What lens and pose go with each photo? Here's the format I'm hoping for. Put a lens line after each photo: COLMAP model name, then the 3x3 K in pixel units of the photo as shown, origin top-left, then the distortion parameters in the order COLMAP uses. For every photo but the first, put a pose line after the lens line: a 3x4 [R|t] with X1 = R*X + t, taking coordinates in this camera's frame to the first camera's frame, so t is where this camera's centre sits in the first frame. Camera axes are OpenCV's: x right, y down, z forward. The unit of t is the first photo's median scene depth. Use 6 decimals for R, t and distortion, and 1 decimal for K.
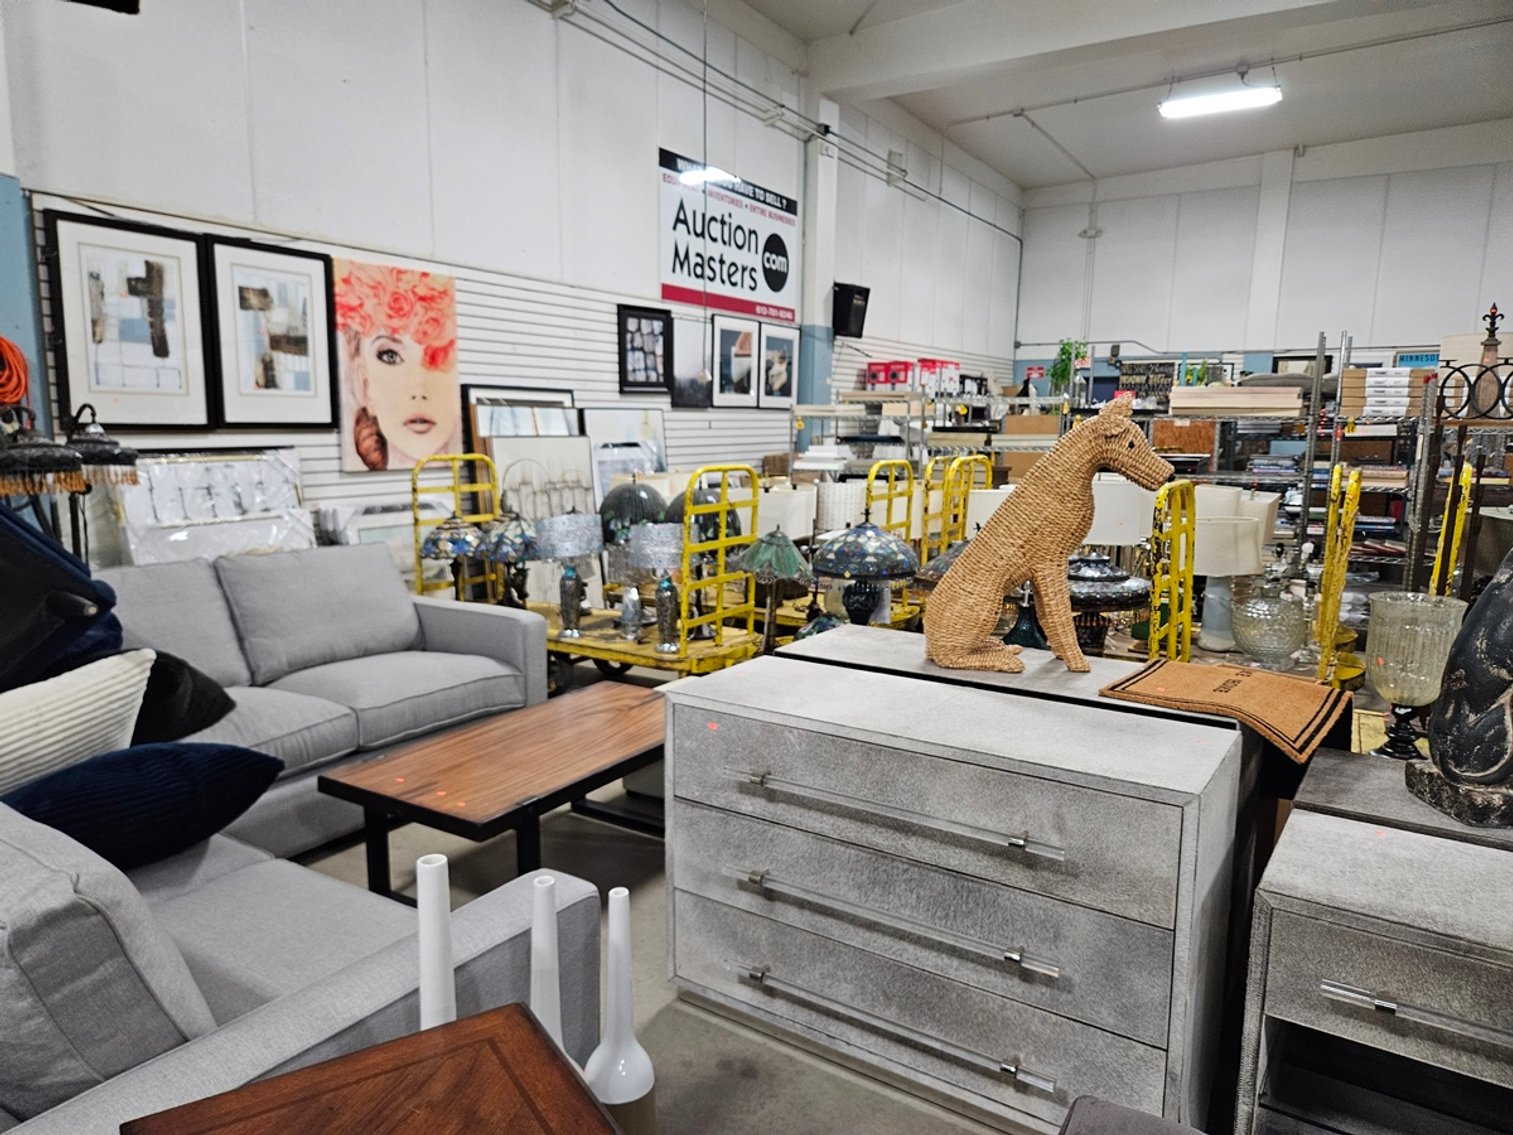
lens RADIAL K [[1012.6, 0, 756.5], [0, 1012.6, 567.5], [0, 0, 1]] dist [0.010374, -0.000339]
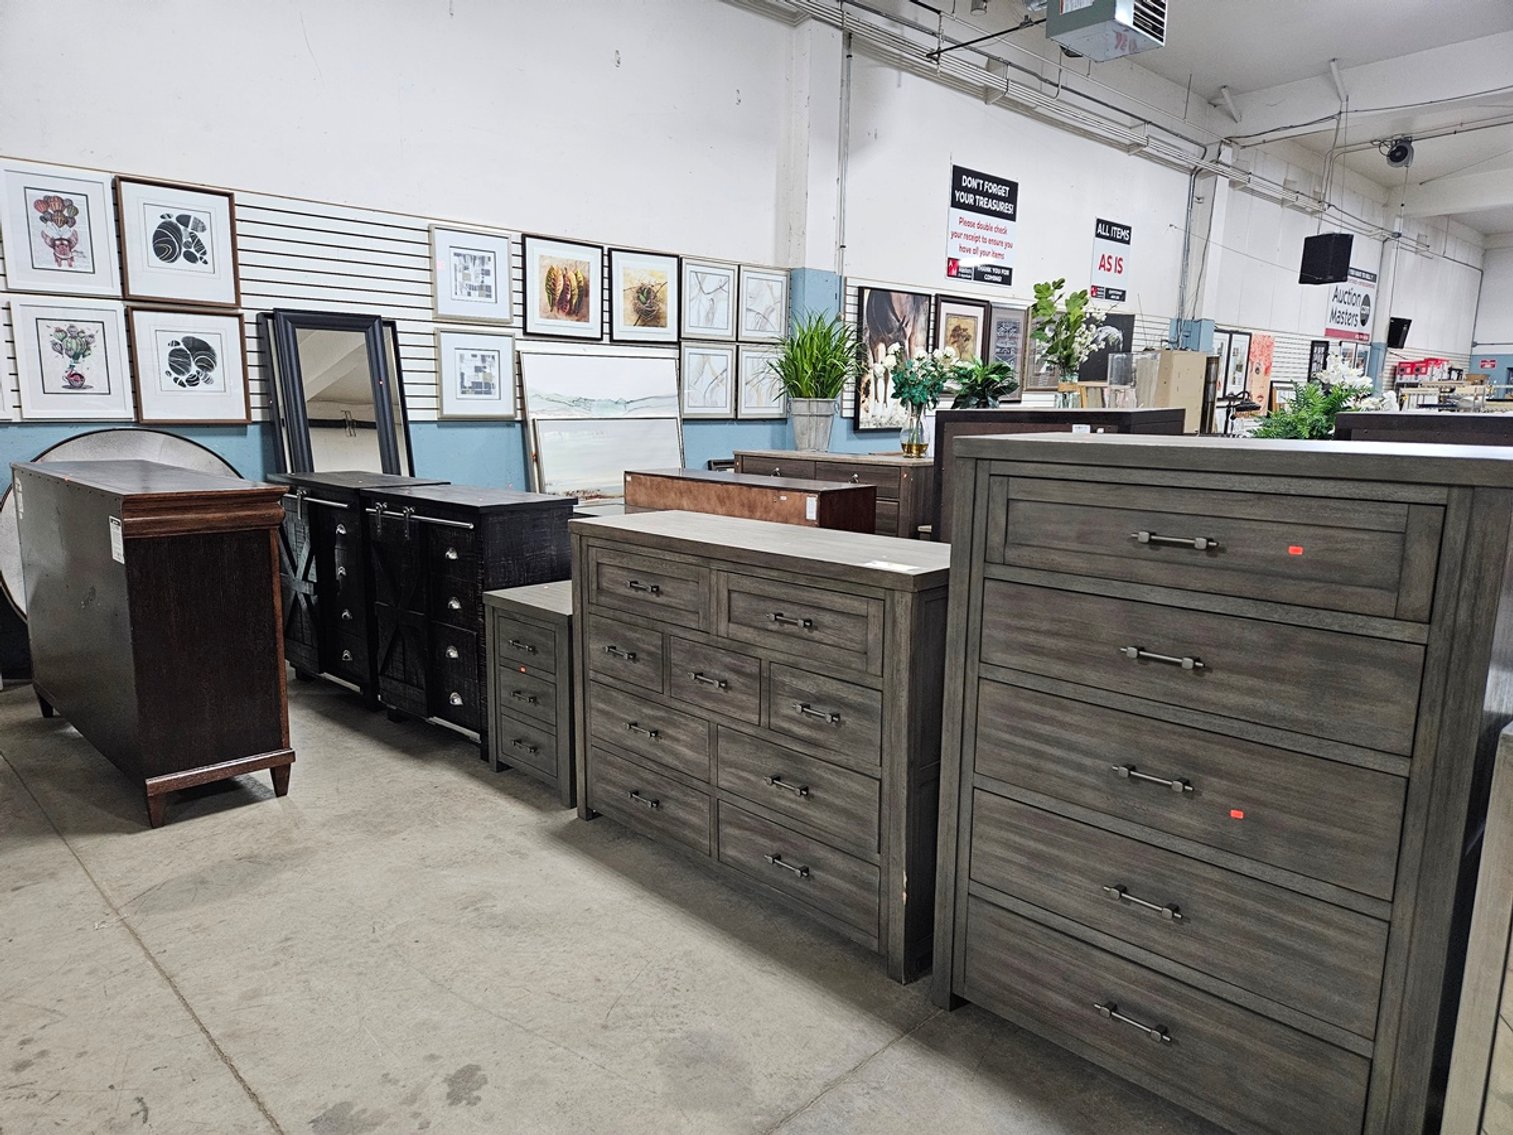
lens RADIAL K [[1012.6, 0, 756.5], [0, 1012.6, 567.5], [0, 0, 1]] dist [0.010374, -0.000339]
pose [[0.965571, 0.035954, -0.257642, -0.476977], [-0.032453, 0.999314, 0.017830, 0.143422], [0.258106, -0.008855, 0.966076, -0.915338]]
